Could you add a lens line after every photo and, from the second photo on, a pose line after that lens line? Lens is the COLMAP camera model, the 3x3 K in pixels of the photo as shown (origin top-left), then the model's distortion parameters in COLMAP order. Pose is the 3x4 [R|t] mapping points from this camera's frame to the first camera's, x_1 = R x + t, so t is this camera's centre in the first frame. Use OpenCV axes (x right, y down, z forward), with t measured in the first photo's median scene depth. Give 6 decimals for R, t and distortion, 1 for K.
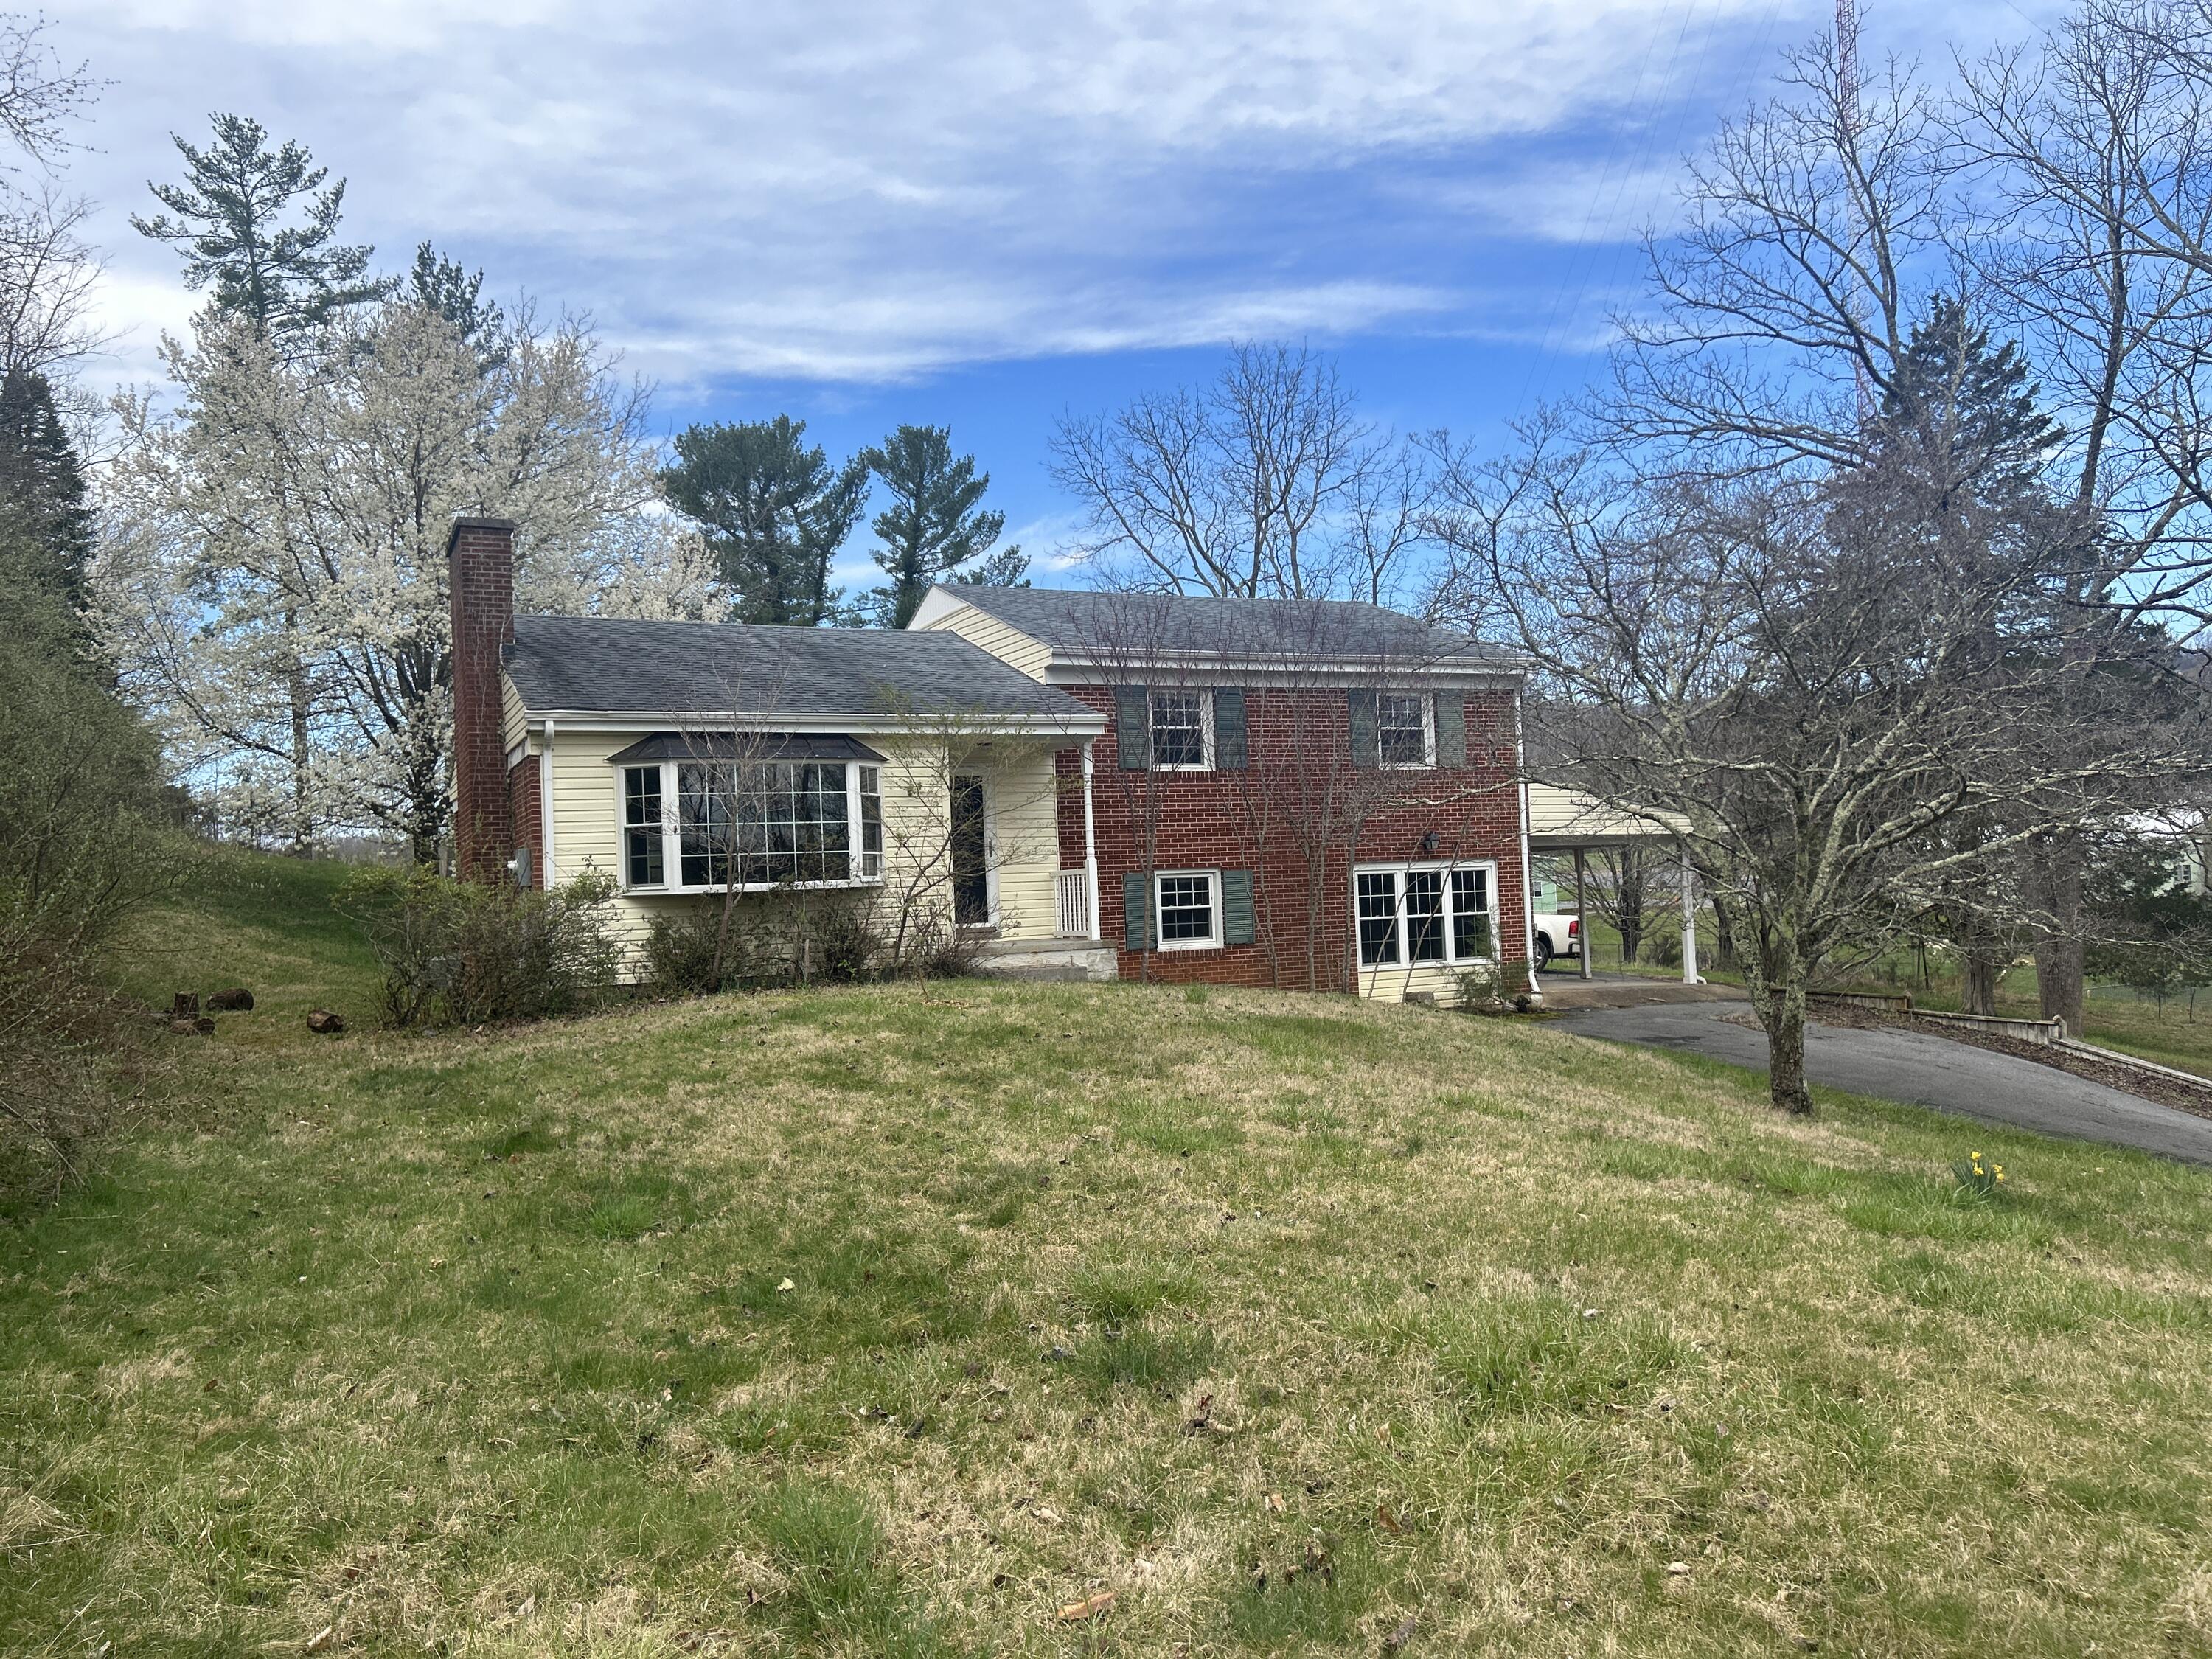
lens RADIAL K [[1660.2, 0, 1121.5], [0, 1660.2, 835.4], [0, 0, 1]] dist [0.070902, -0.075958]
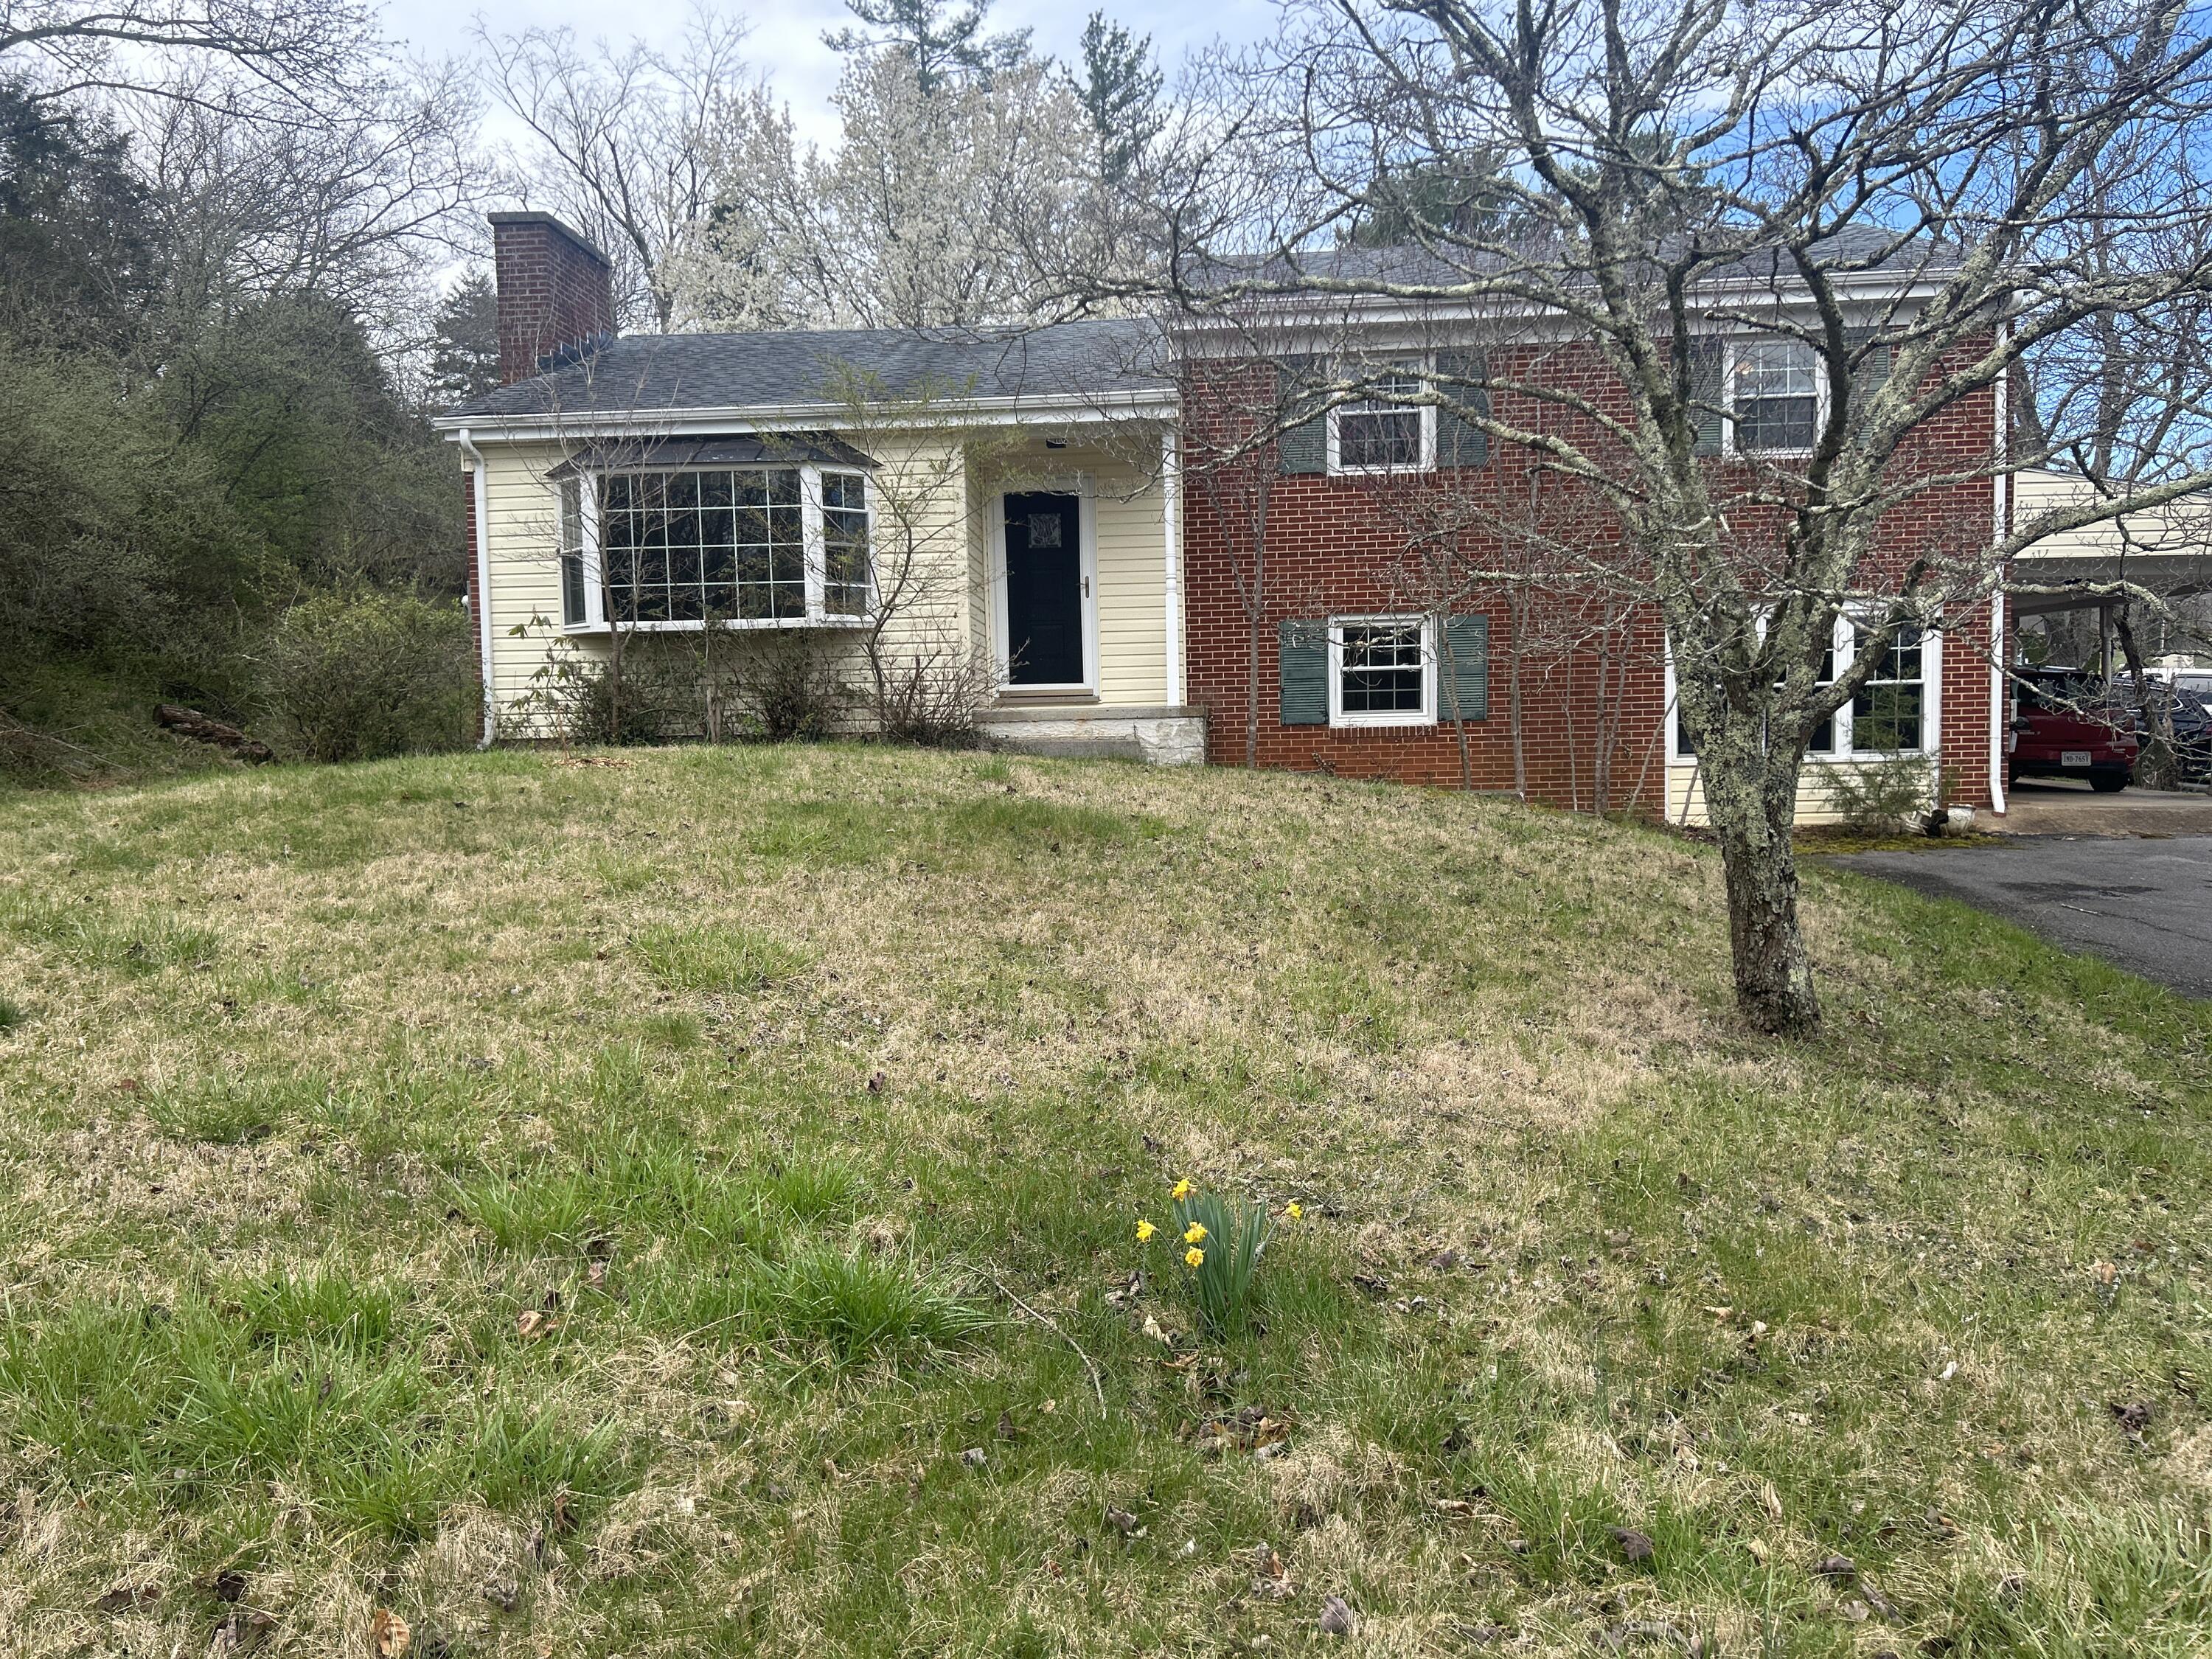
lens RADIAL K [[1660.2, 0, 1111.9], [0, 1660.2, 818.9], [0, 0, 1]] dist [0.070902, -0.075958]
pose [[0.868484, 0.049480, -0.493241, 0.294853], [0.004199, 0.994236, 0.107132, 0.030556], [0.495699, -0.095114, 0.863270, 0.311136]]
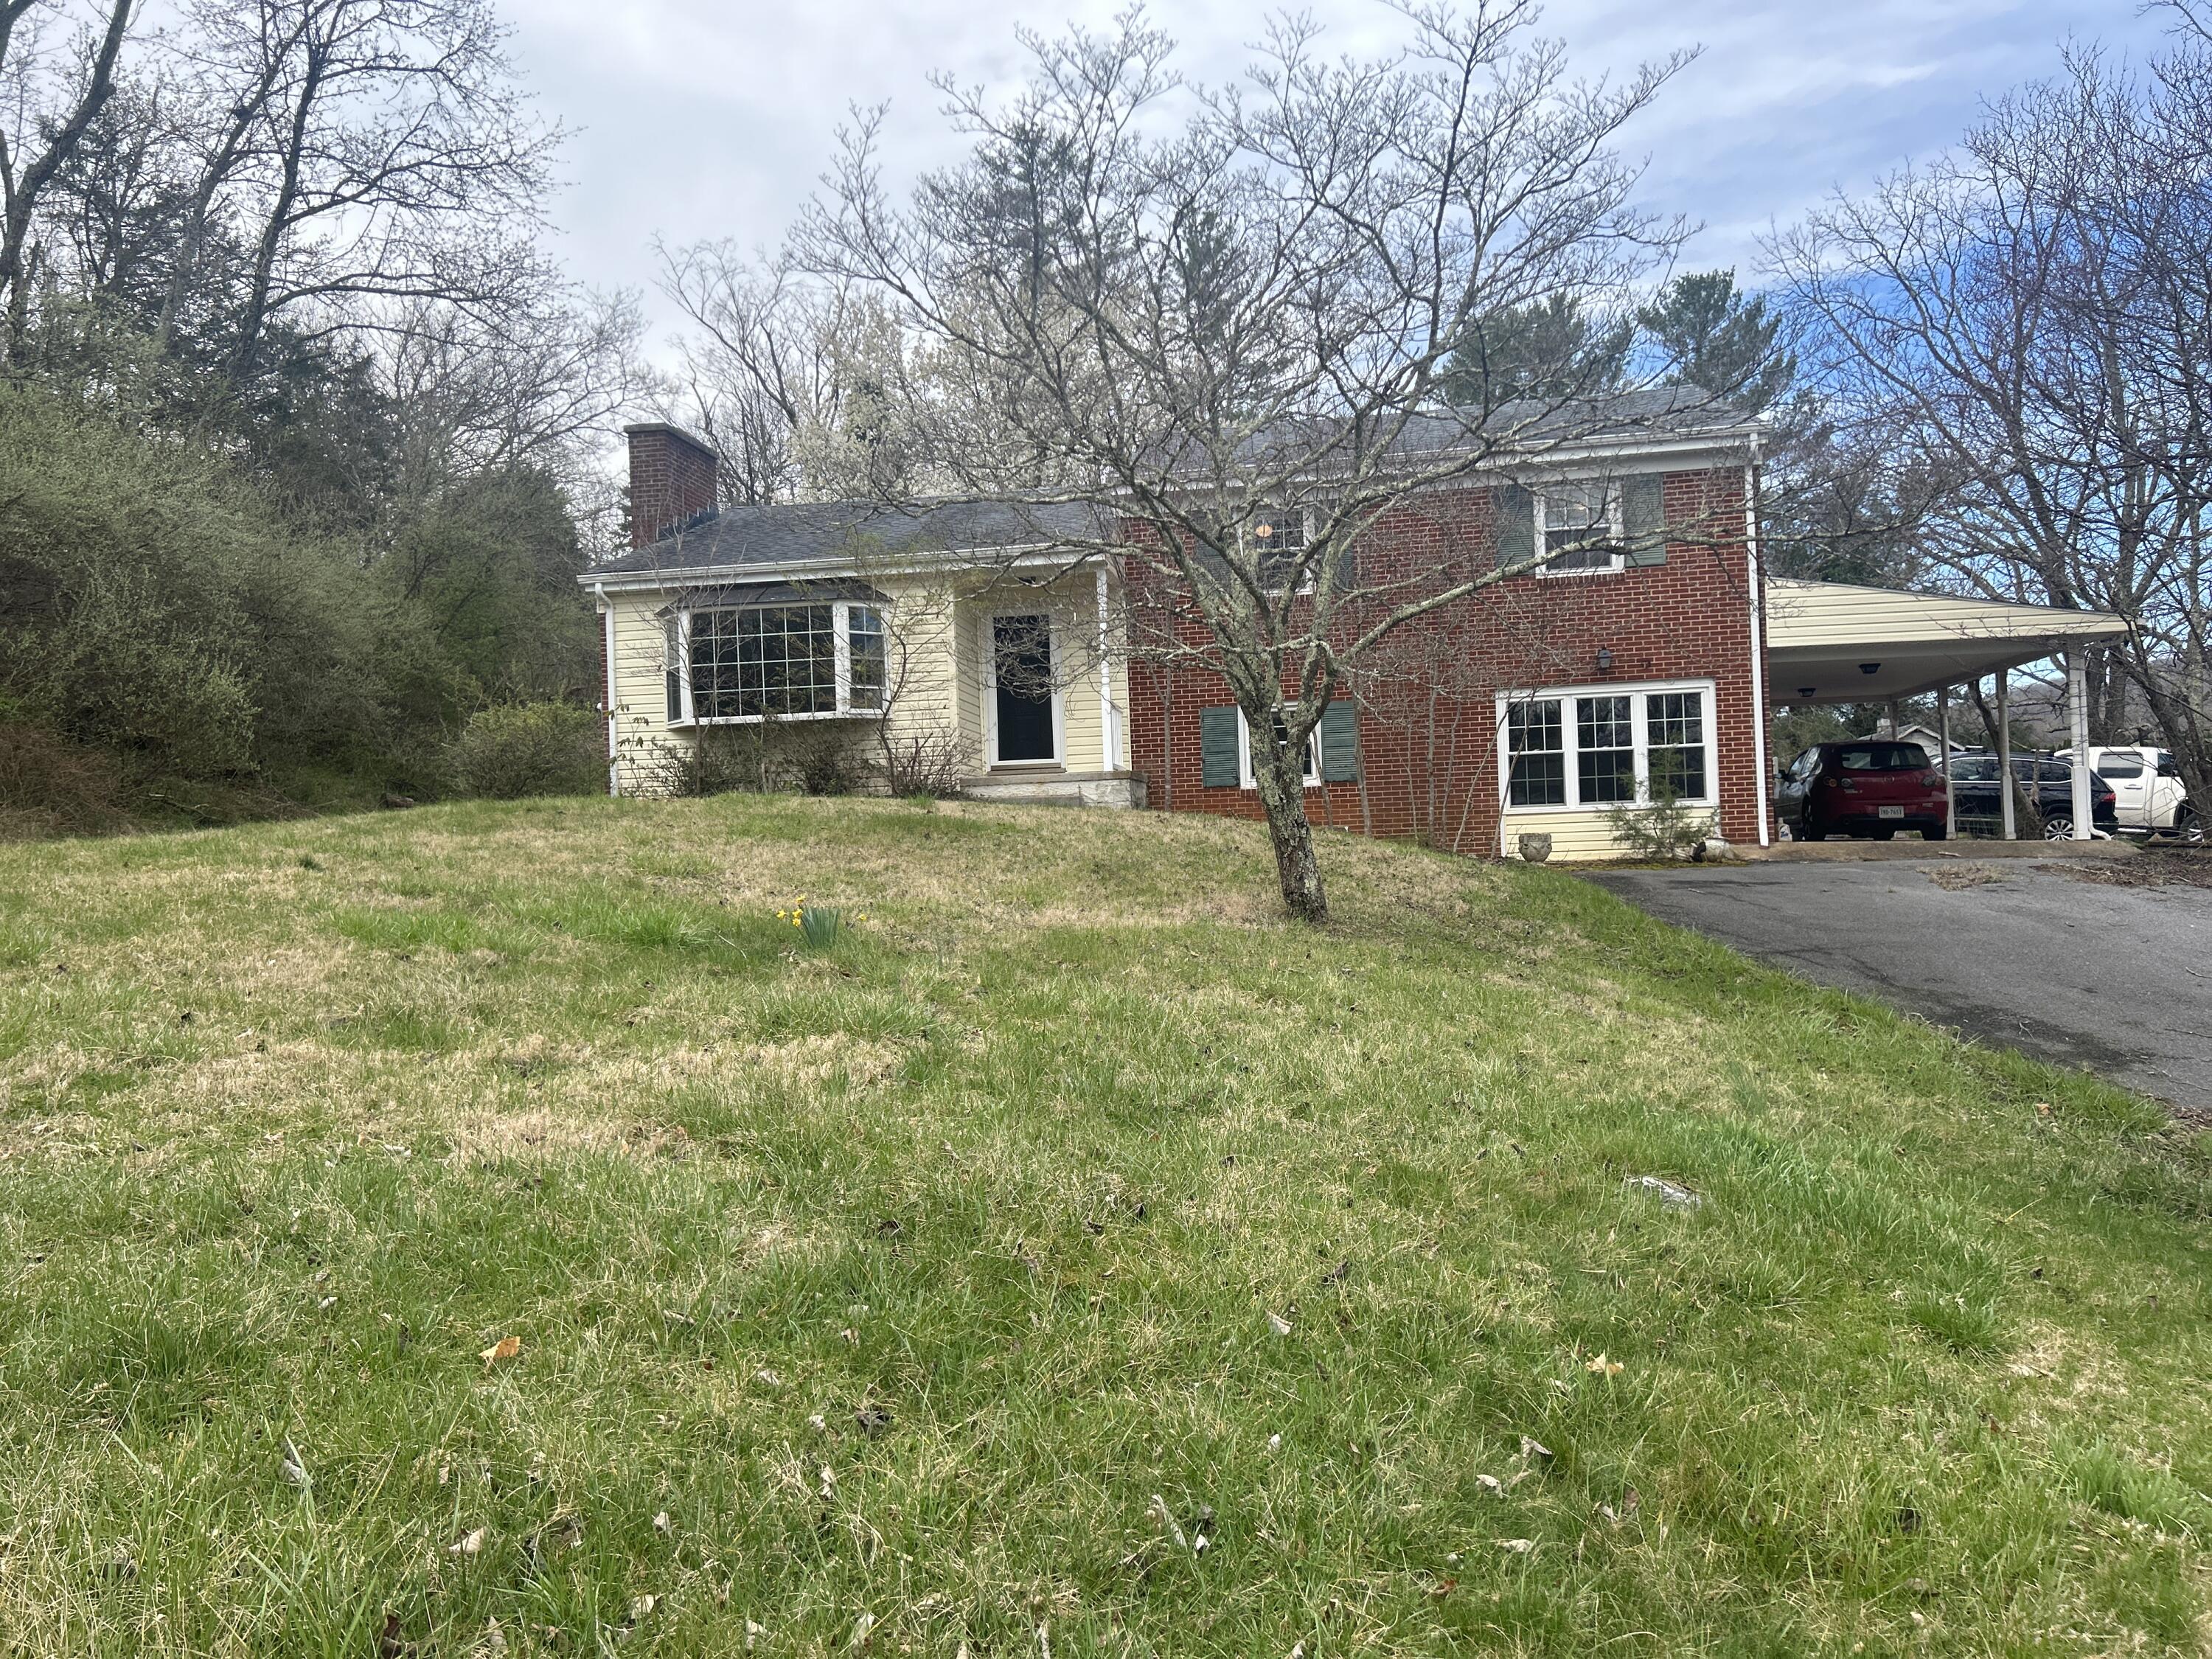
lens RADIAL K [[1660.2, 0, 1108.3], [0, 1660.2, 812.5], [0, 0, 1]] dist [0.070902, -0.075958]
pose [[0.811965, -0.002858, -0.583699, 0.501803], [0.023197, 0.999356, 0.027375, 0.054677], [0.583245, -0.035768, 0.811508, 0.184098]]
